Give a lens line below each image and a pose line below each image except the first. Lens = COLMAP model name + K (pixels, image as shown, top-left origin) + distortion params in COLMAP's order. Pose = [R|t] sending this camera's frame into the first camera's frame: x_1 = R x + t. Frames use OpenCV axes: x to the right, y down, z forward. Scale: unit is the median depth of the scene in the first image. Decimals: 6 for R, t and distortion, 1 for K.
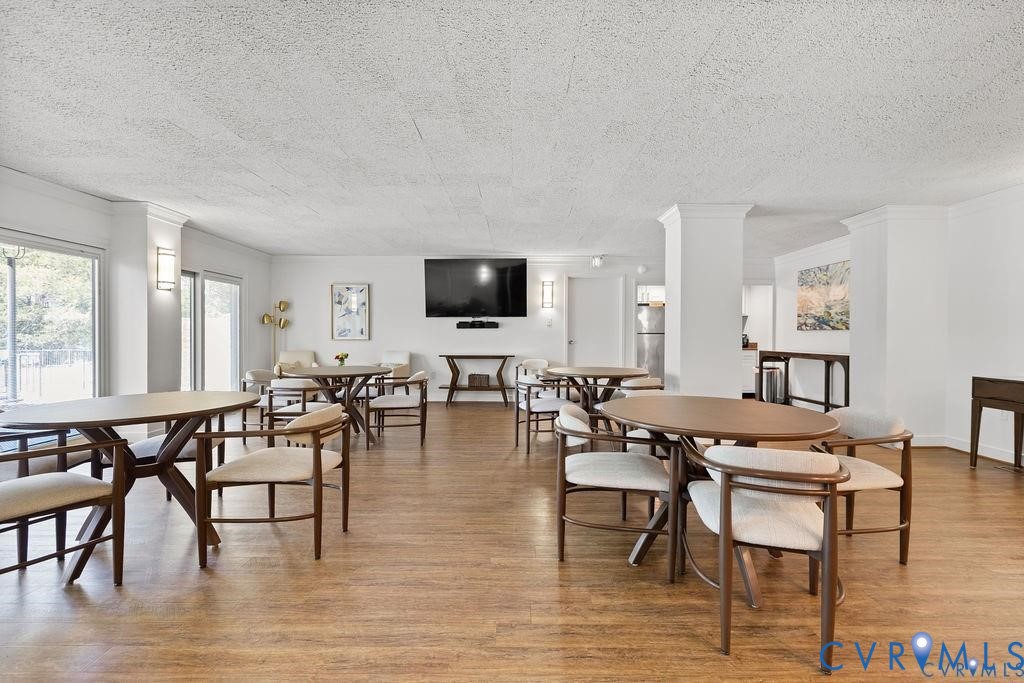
lens RADIAL K [[427.9, 0, 519.2], [0, 427.9, 338.7], [0, 0, 1]] dist [0.000199, 0.000028]
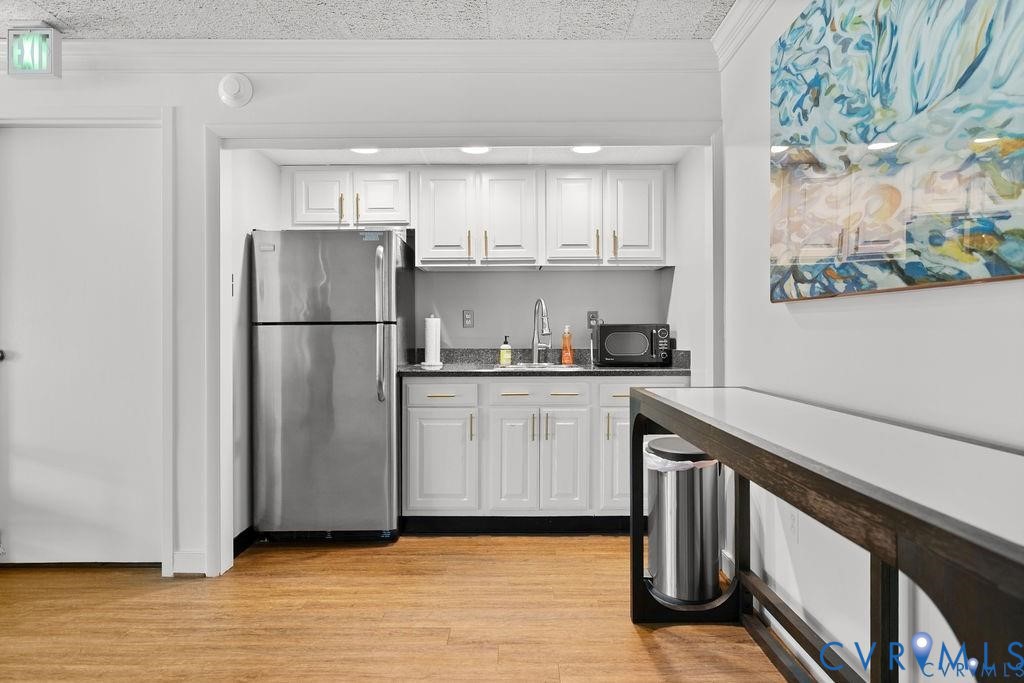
lens RADIAL K [[602.7, 0, 511.2], [0, 602.7, 329.1], [0, 0, 1]] dist [-0.000863, 0.000164]
pose [[0.999942, -0.007276, -0.007932, 0.533808], [0.007179, 0.999901, -0.012113, -0.002682], [0.008019, 0.012055, 0.999895, 0.704690]]
